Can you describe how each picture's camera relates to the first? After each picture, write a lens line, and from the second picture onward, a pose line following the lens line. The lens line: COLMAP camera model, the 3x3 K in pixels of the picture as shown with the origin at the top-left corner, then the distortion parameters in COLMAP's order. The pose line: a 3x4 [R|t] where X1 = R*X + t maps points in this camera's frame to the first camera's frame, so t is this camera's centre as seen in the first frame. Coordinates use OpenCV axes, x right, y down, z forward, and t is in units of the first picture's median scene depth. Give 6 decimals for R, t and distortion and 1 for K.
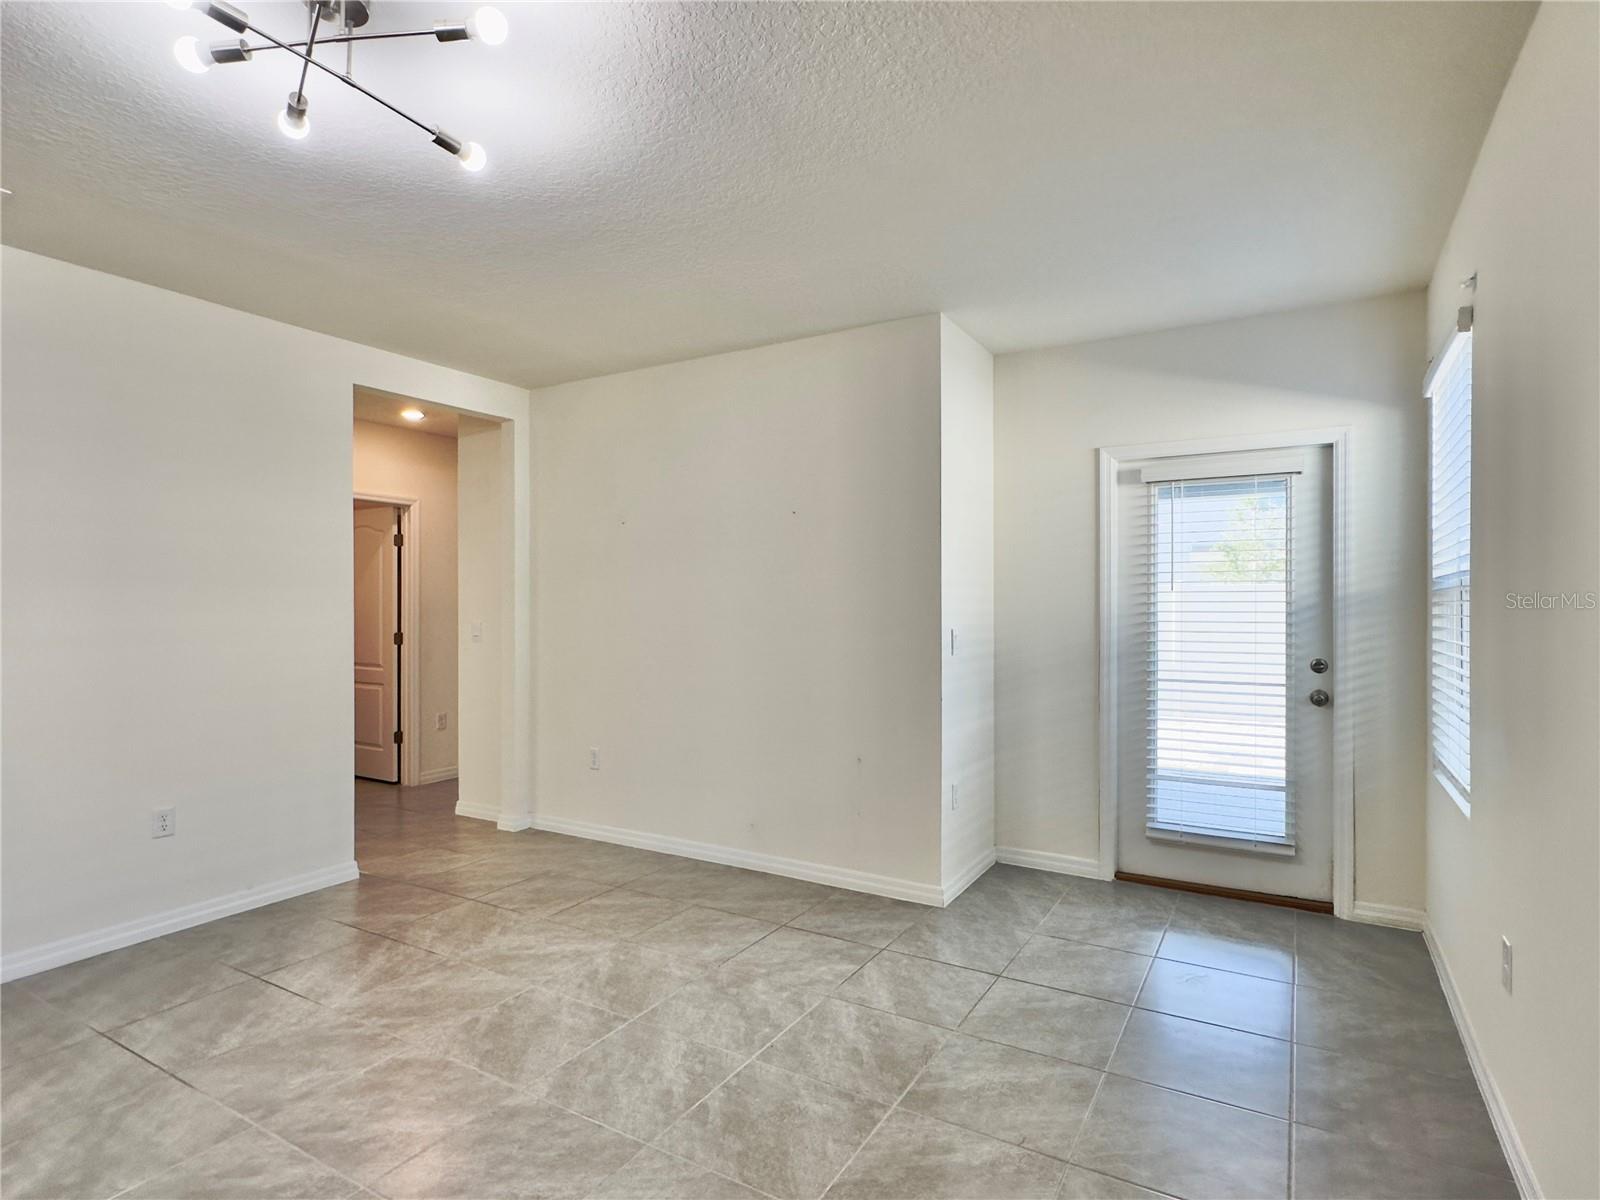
lens RADIAL K [[845.6, 0, 800.0], [0, 845.6, 600.0], [0, 0, 1]] dist [-0.002458, -0.001924]
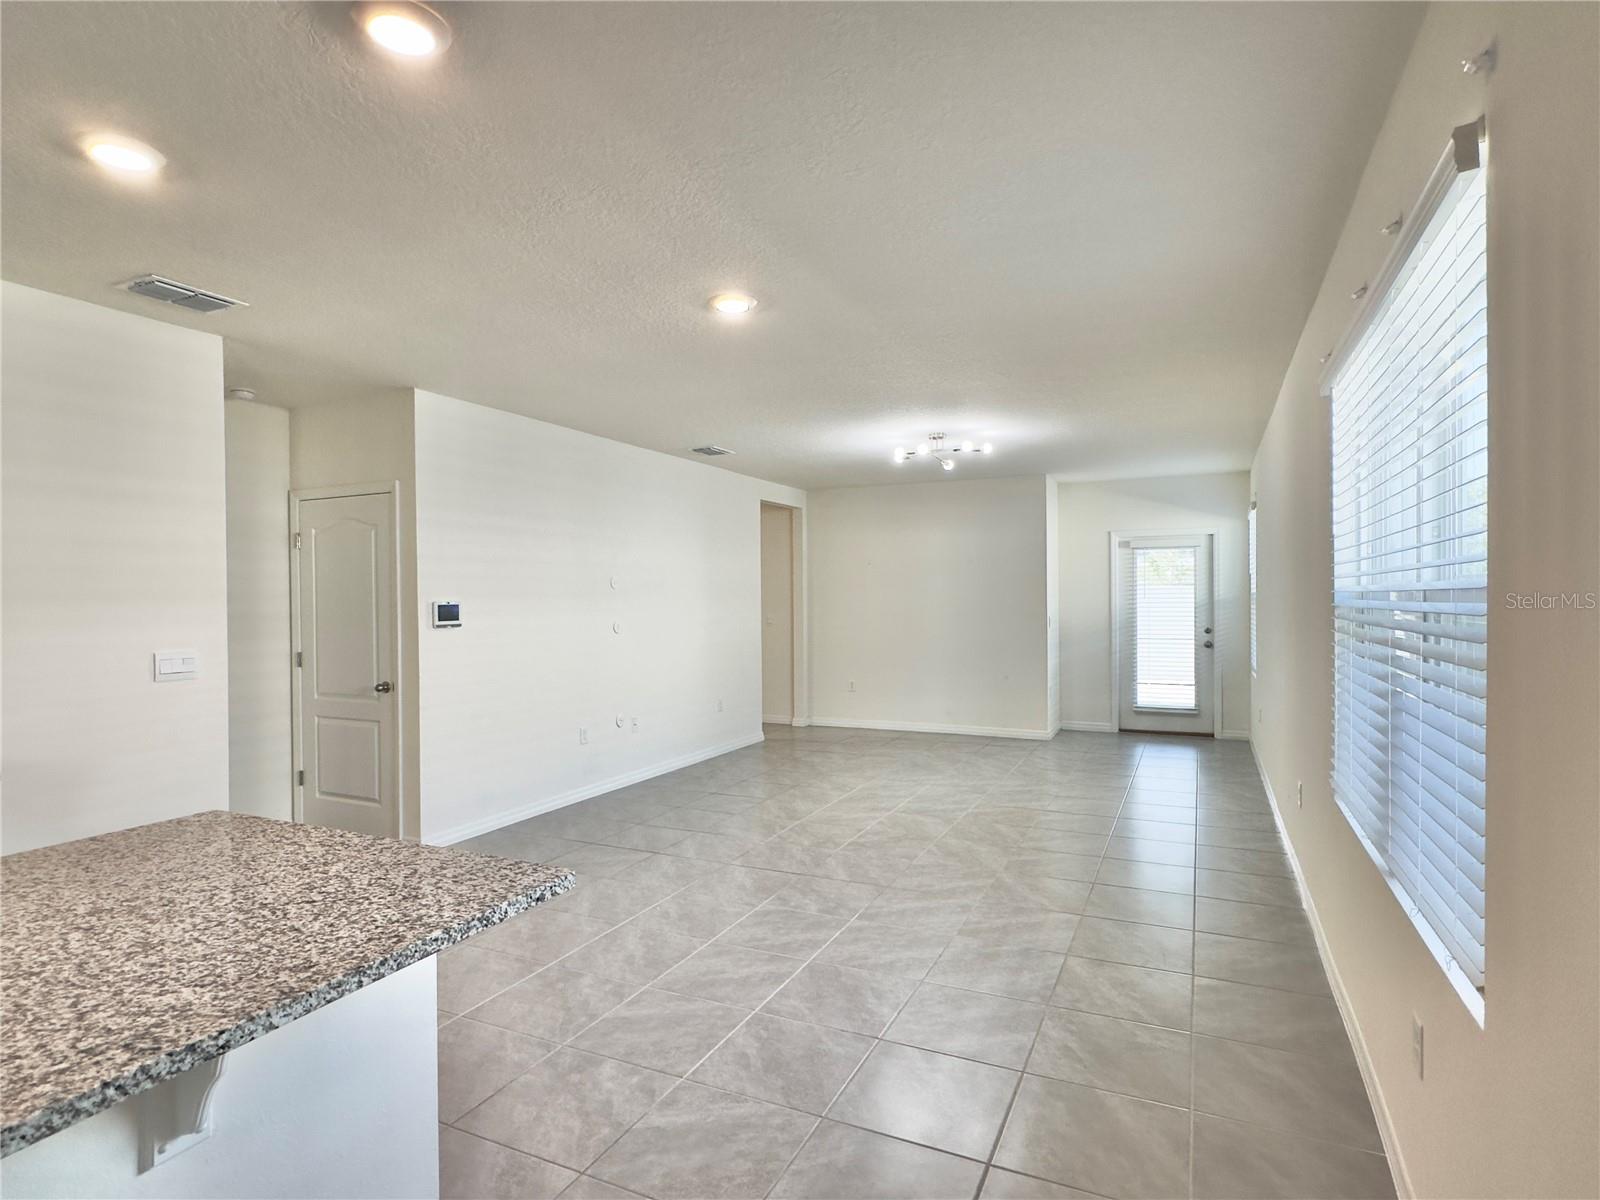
lens RADIAL K [[853.5, 0, 800.0], [0, 853.5, 600.0], [0, 0, 1]] dist [0.001482, -0.000971]
pose [[0.994979, 0.006649, 0.099868, -0.654616], [-0.004542, 0.999763, -0.021311, 0.045485], [-0.099986, 0.020750, 0.994772, -1.088880]]
